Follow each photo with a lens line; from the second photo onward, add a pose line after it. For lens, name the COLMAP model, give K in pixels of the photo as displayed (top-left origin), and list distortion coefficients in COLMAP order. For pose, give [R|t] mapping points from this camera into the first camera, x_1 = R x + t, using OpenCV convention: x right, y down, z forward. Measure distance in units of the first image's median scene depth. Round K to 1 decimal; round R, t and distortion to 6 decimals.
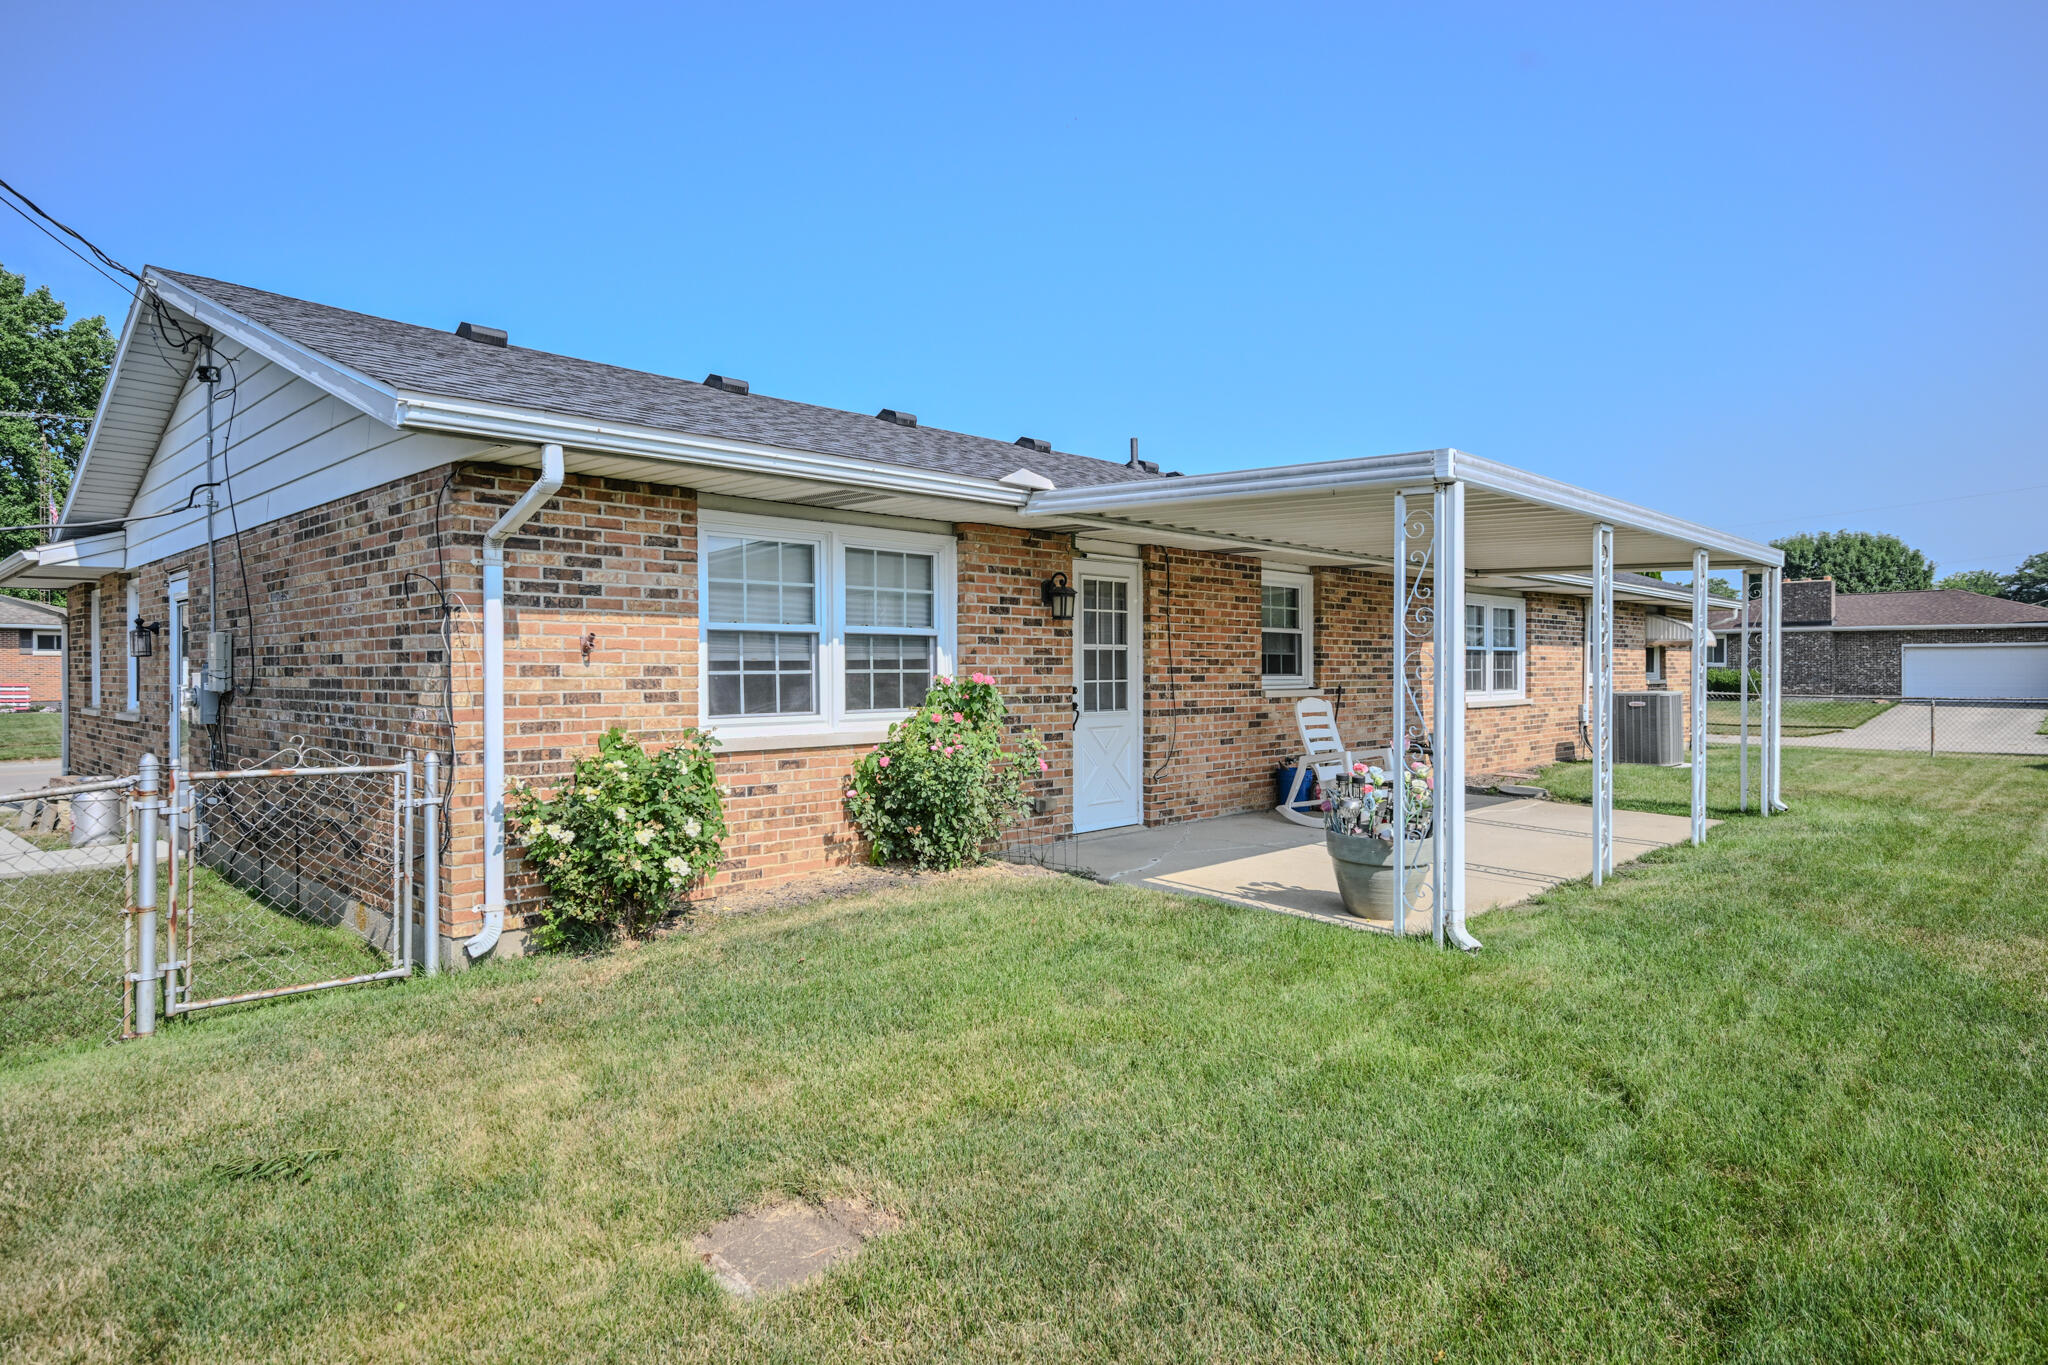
lens RADIAL K [[1165.0, 0, 1024.0], [0, 1165.0, 682.5], [0, 0, 1]] dist [-0.003788, -0.000883]
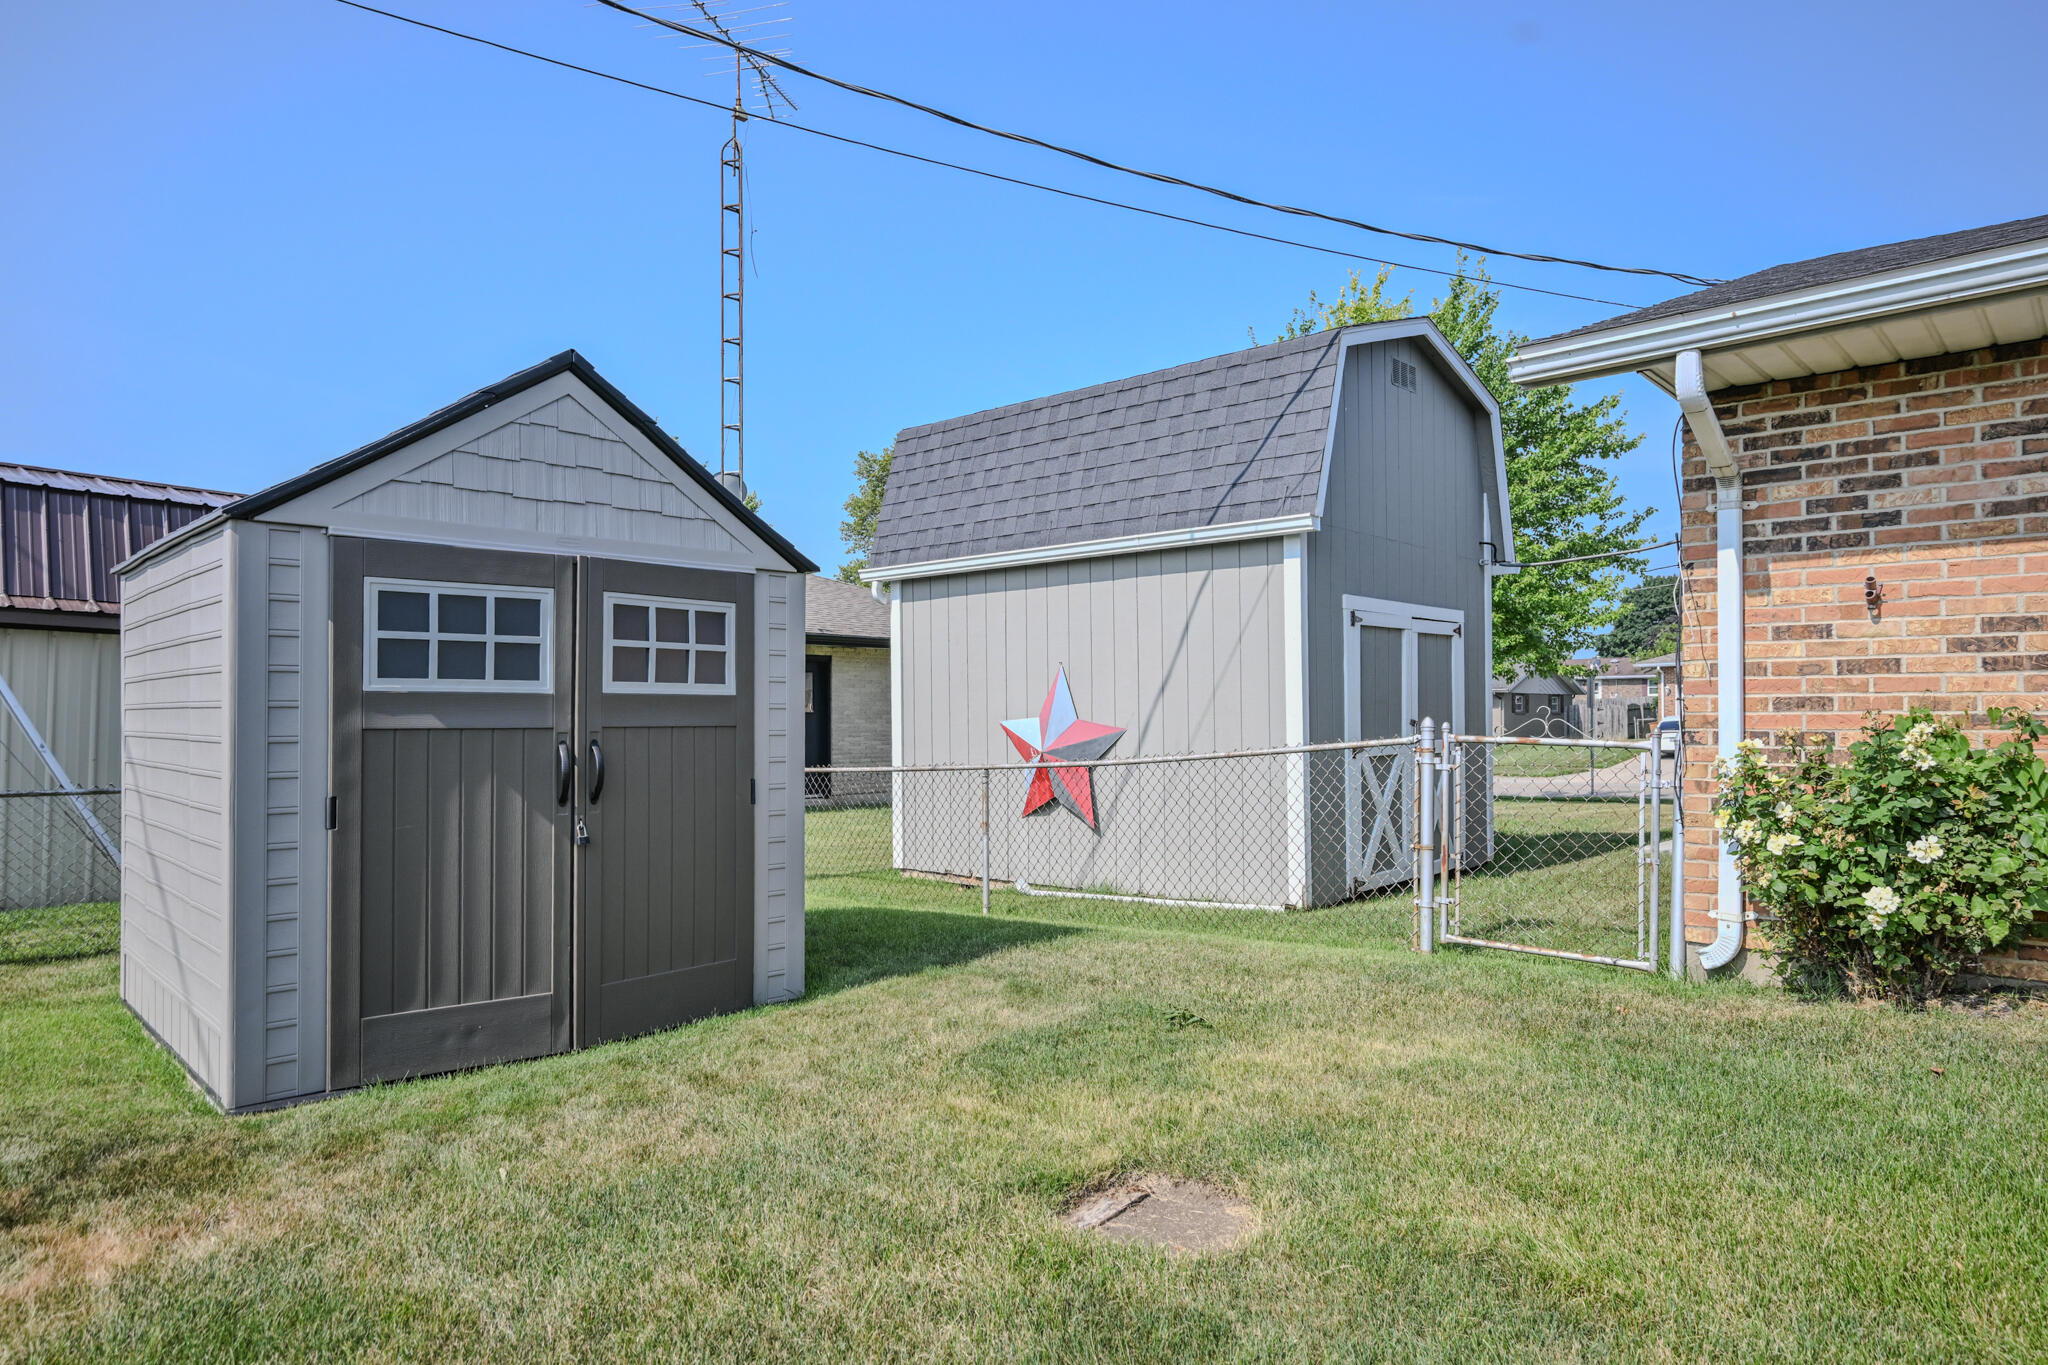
lens RADIAL K [[1165.0, 0, 1024.0], [0, 1165.0, 682.5], [0, 0, 1]] dist [-0.003788, -0.000883]
pose [[0.037529, -0.018114, -0.999131, 0.342822], [-0.003635, 0.999827, -0.018263, 0.039580], [0.999289, 0.004318, 0.037457, 0.437690]]
